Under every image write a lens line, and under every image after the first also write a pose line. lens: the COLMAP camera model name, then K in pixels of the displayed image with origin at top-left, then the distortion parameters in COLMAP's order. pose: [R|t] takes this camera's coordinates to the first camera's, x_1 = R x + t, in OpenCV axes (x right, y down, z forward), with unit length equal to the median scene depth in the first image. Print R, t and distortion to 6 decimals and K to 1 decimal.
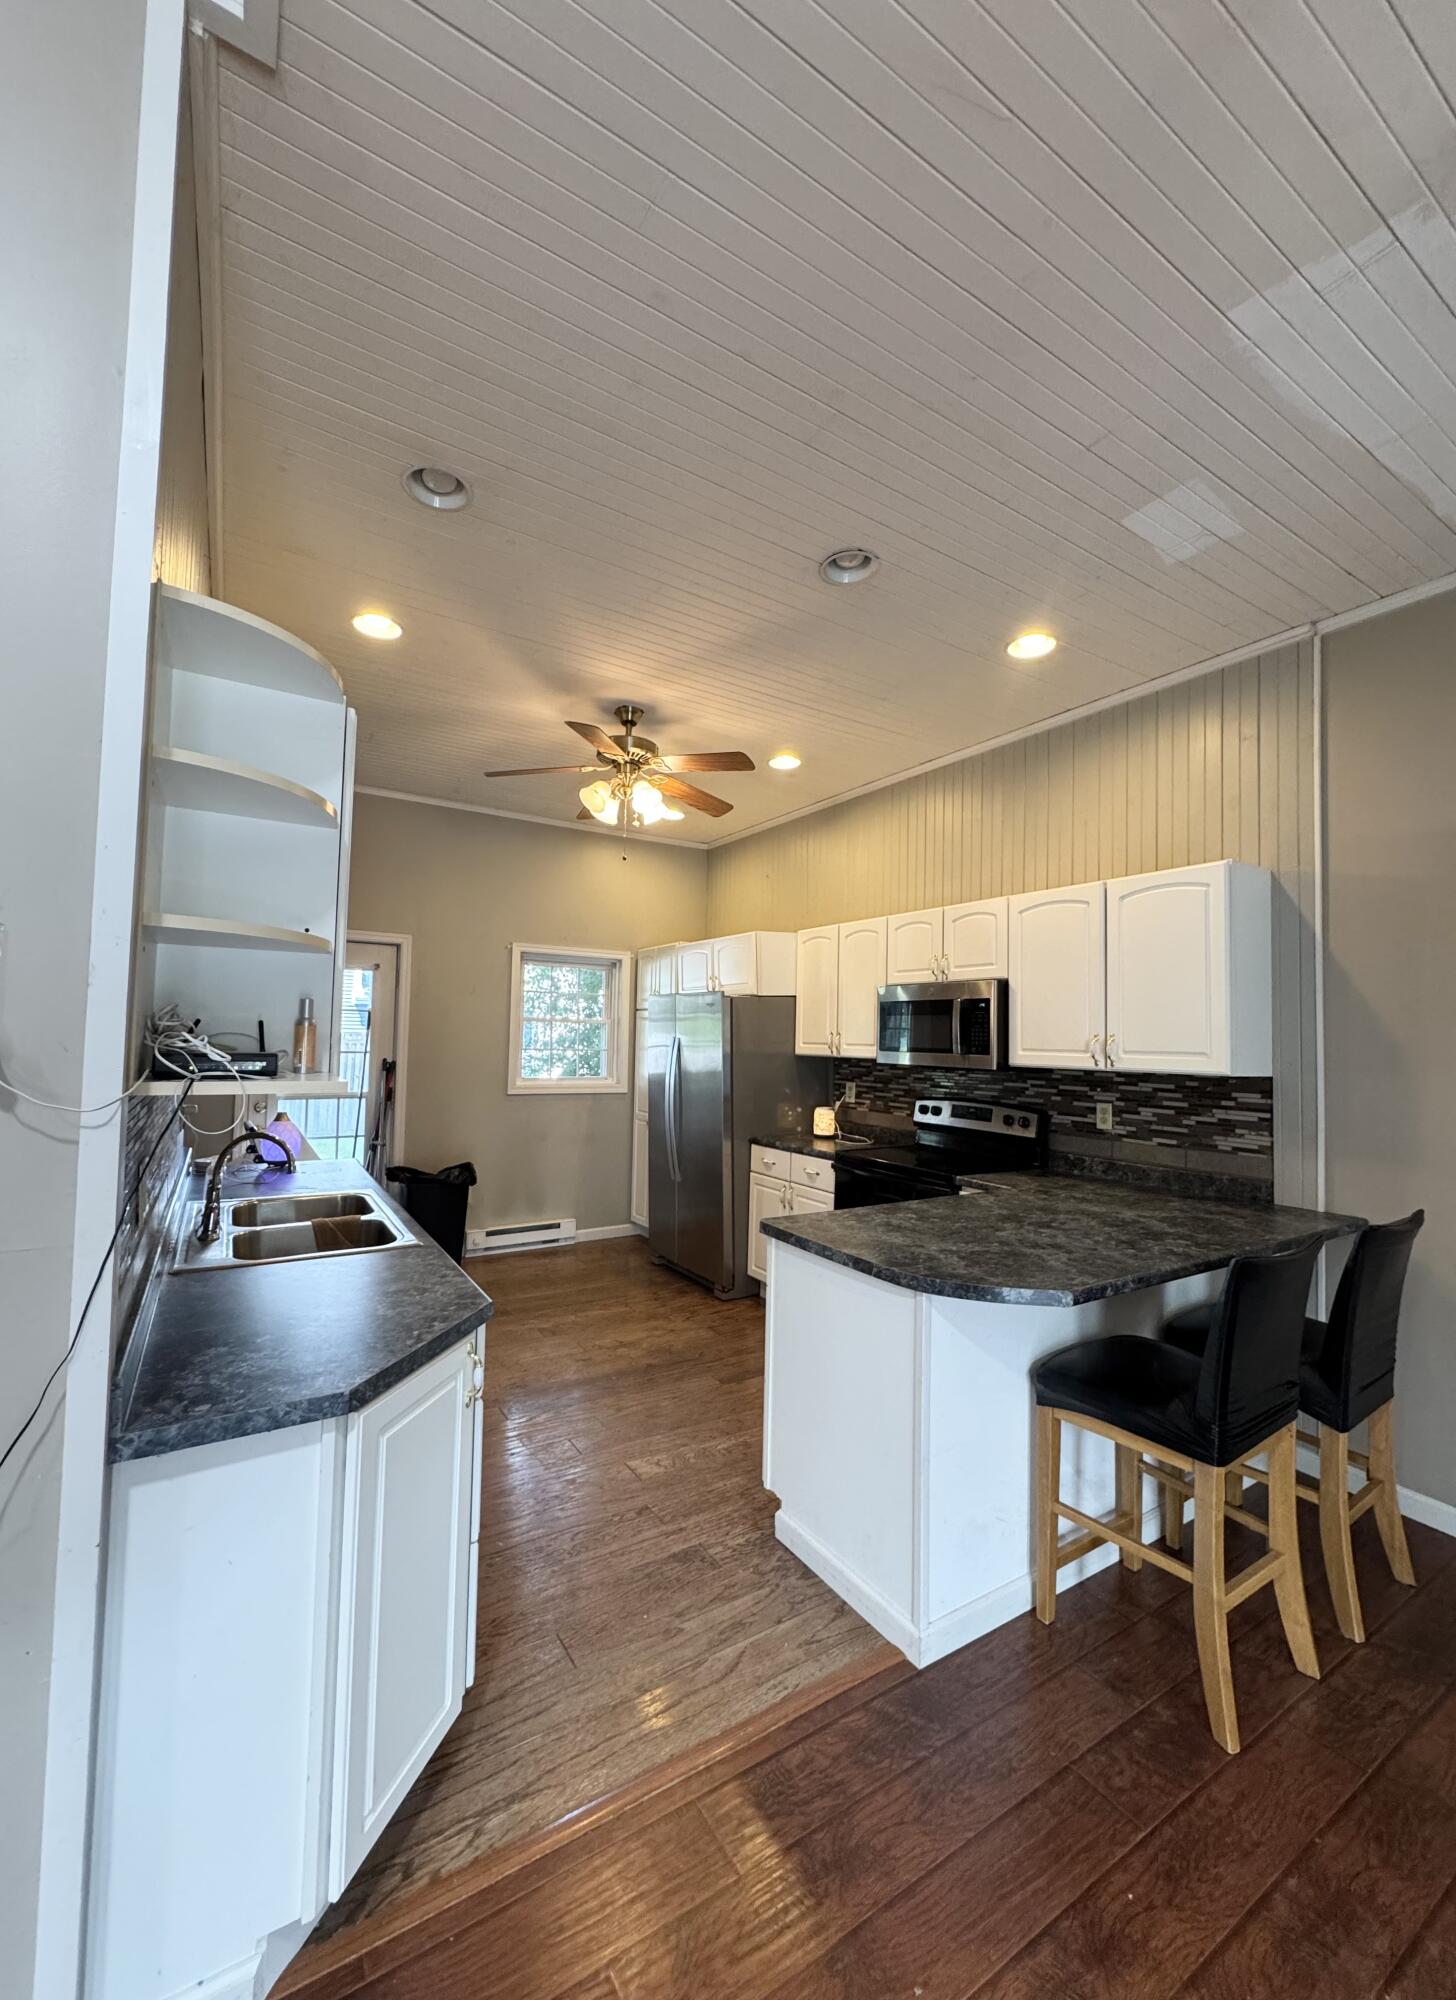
lens RADIAL K [[789.5, 0, 704.9], [0, 789.5, 1001.1], [0, 0, 1]] dist [-0.000024, -0.000001]
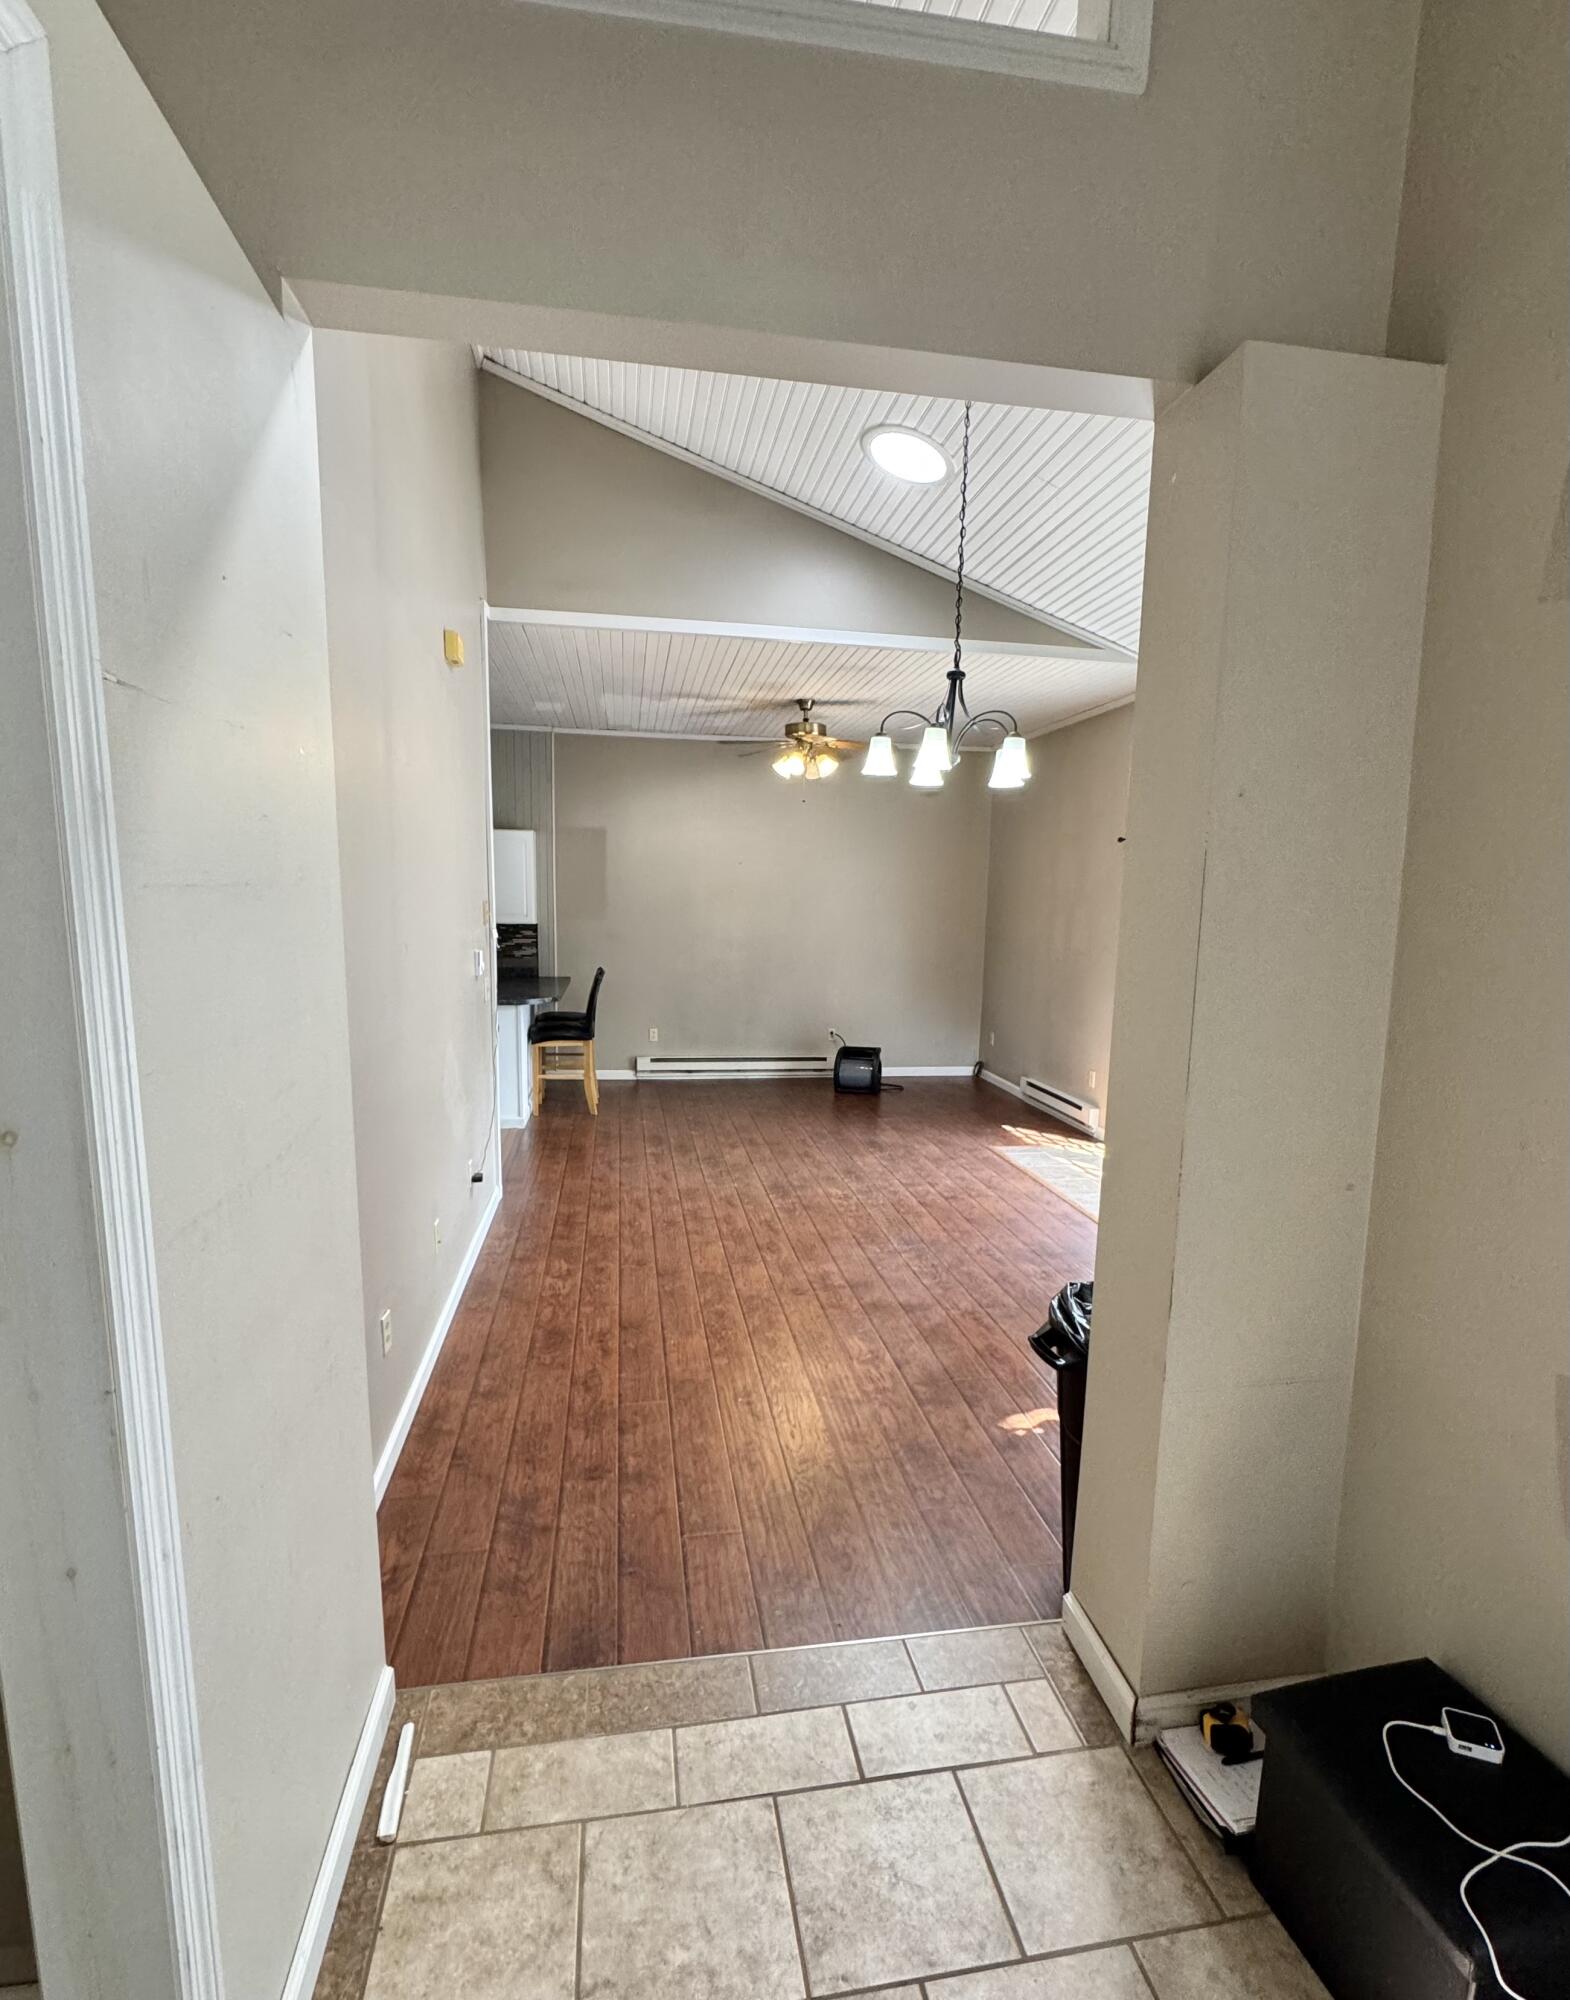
lens RADIAL K [[973.9, 0, 783.7], [0, 973.9, 1054.5], [0, 0, 1]] dist [0.000340, 0.000016]
pose [[0.372677, -0.161011, 0.913886, -1.540410], [-0.055083, 0.979257, 0.194991, -0.114403], [-0.926325, -0.123008, 0.356078, -0.680966]]
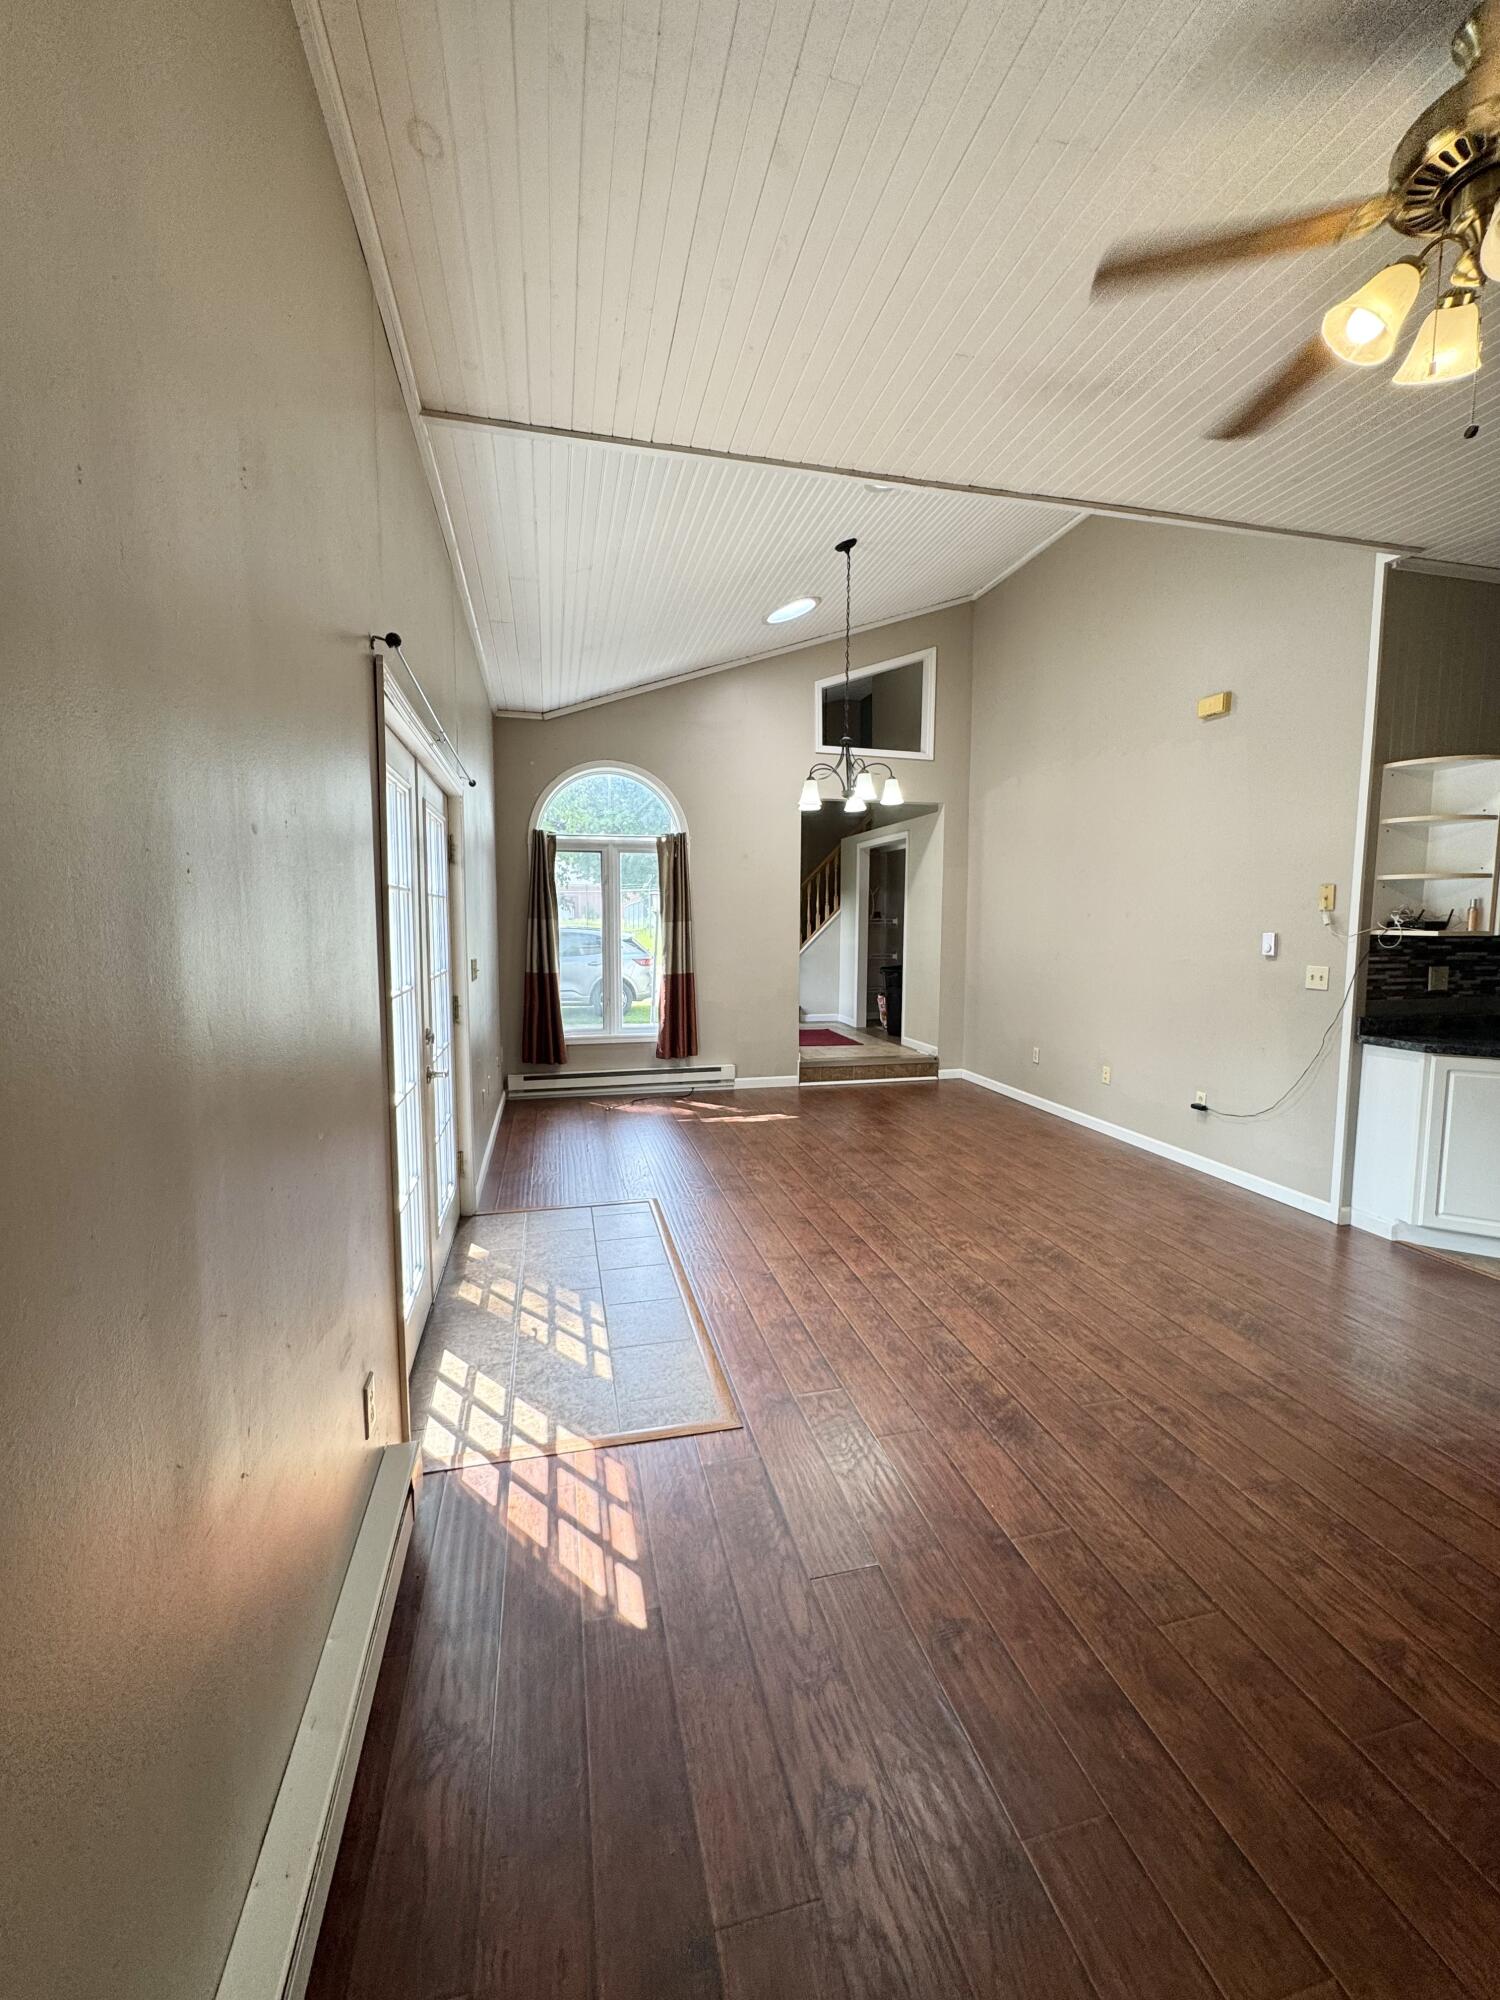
lens RADIAL K [[799.3, 0, 750.0], [0, 799.3, 1000.0], [0, 0, 1]] dist [-0.001075, 0.000511]
pose [[-0.299564, 0.075725, -0.951066, 1.092395], [0.036677, 0.997022, 0.067832, 0.029682], [0.953371, -0.014563, -0.301449, -0.148743]]
